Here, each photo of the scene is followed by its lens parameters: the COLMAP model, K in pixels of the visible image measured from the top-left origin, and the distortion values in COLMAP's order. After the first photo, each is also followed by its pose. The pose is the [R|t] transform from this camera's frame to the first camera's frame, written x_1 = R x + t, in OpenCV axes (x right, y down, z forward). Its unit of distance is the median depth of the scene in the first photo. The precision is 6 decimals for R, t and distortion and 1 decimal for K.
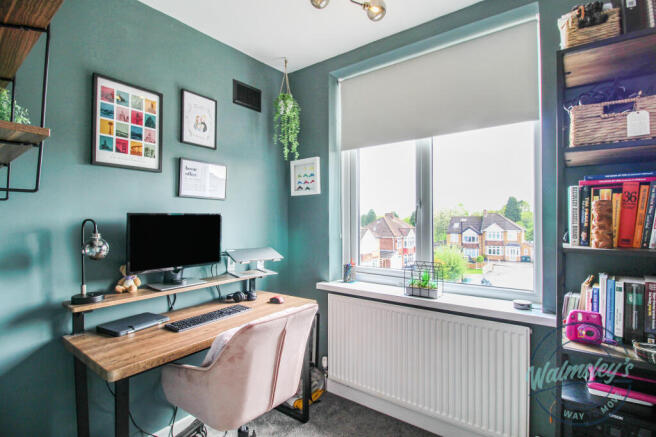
lens RADIAL K [[306.9, 0, 329.6], [0, 306.9, 216.1], [0, 0, 1]] dist [-0.011207, -0.001006]
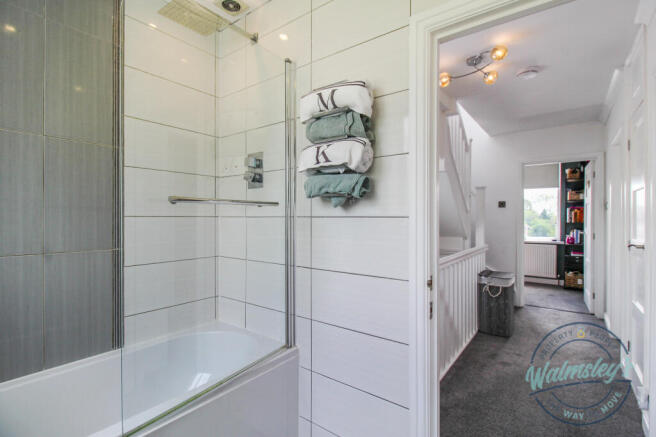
lens RADIAL K [[306.9, 0, 326.8], [0, 306.9, 220.5], [0, 0, 1]] dist [-0.011207, -0.001006]
pose [[0.999833, 0.012601, -0.013231, -2.367316], [-0.012410, 0.999819, 0.014454, 0.050601], [0.013411, -0.014287, 0.999808, -3.104117]]
